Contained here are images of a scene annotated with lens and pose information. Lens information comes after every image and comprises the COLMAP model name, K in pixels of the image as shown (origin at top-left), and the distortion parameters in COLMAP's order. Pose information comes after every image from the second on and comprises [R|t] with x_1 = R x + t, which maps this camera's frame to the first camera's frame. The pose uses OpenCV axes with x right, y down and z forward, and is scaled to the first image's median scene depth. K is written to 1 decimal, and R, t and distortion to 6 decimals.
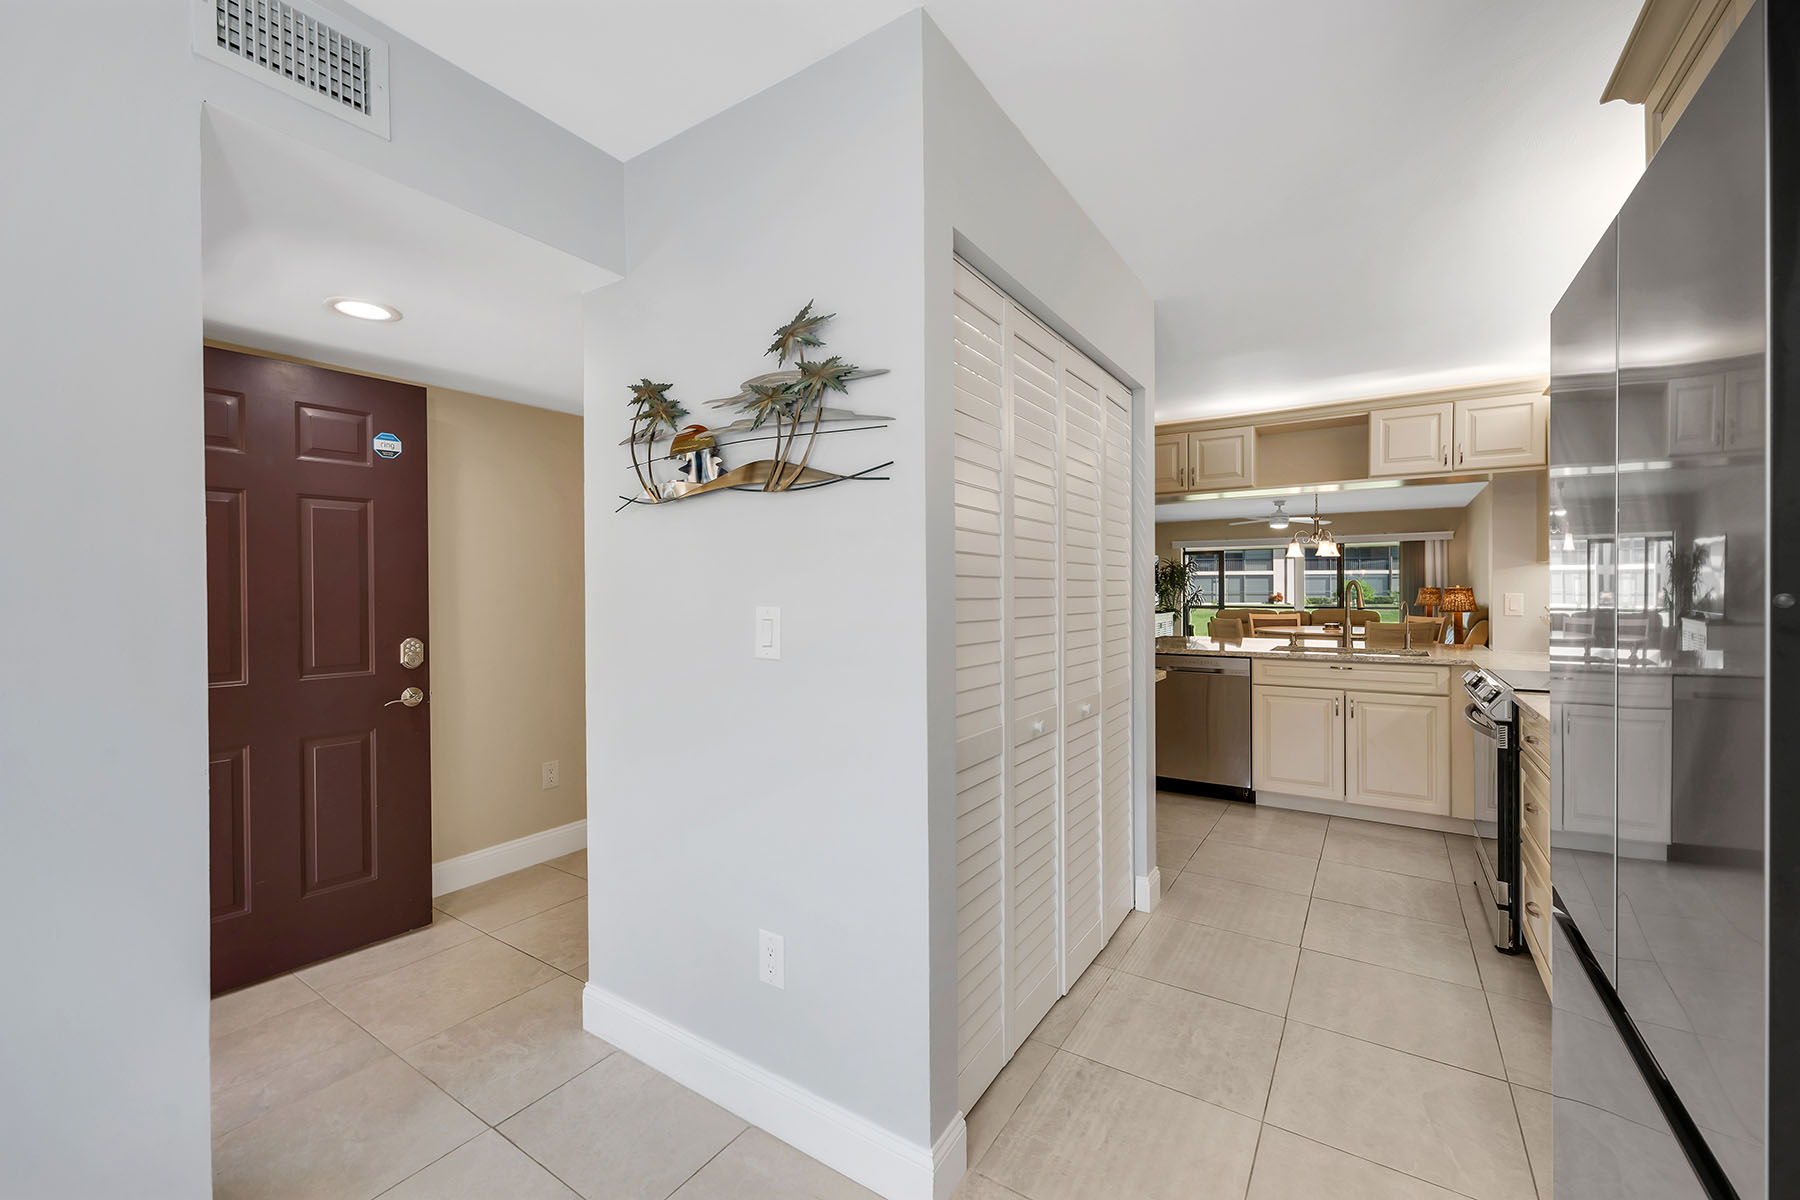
lens RADIAL K [[731.5, 0, 896.2], [0, 731.5, 592.7], [0, 0, 1]] dist [0.000900, -0.000980]
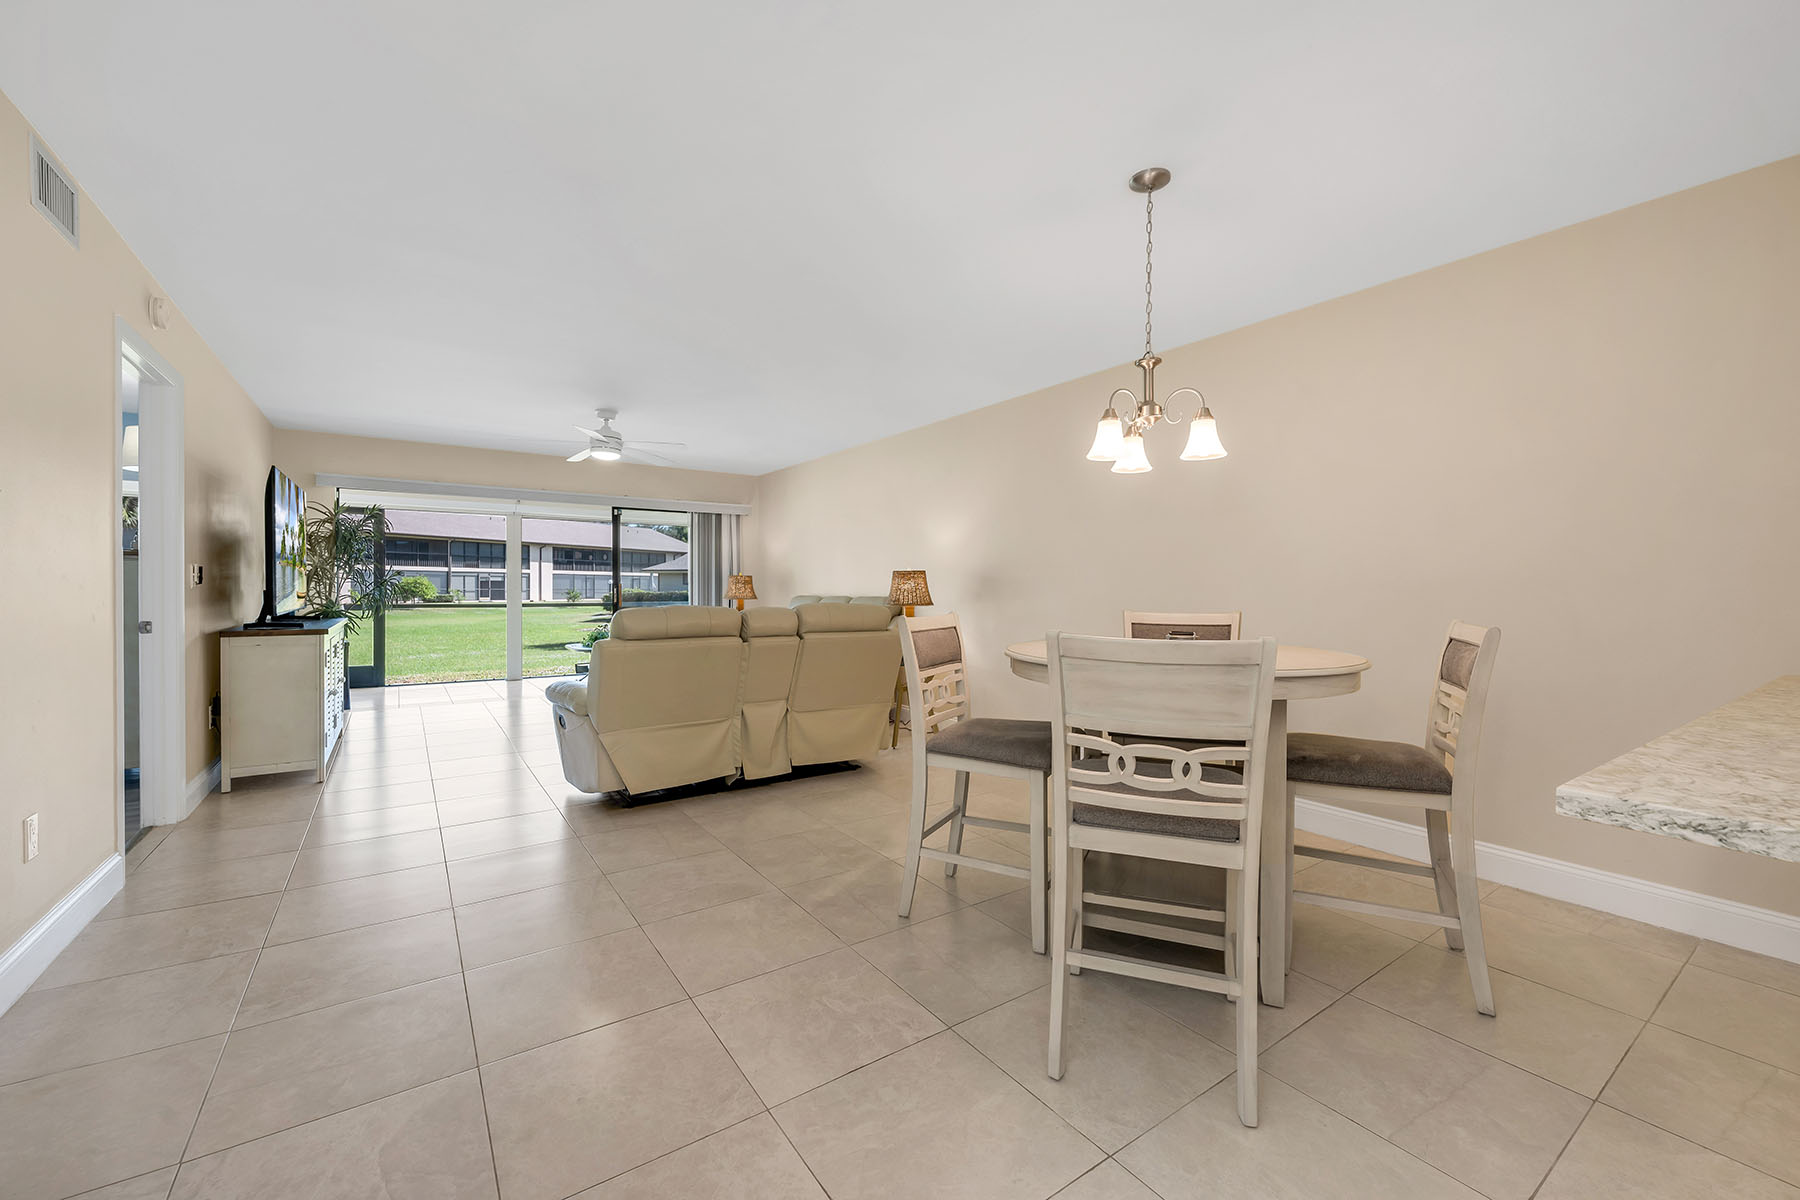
lens RADIAL K [[721.9, 0, 887.9], [0, 721.9, 599.2], [0, 0, 1]] dist [-0.002680, 0.001539]
pose [[0.382903, -0.006206, 0.923768, 0.239993], [-0.002737, 0.999965, 0.007852, 0.027456], [-0.923785, -0.005535, 0.382872, 1.376200]]
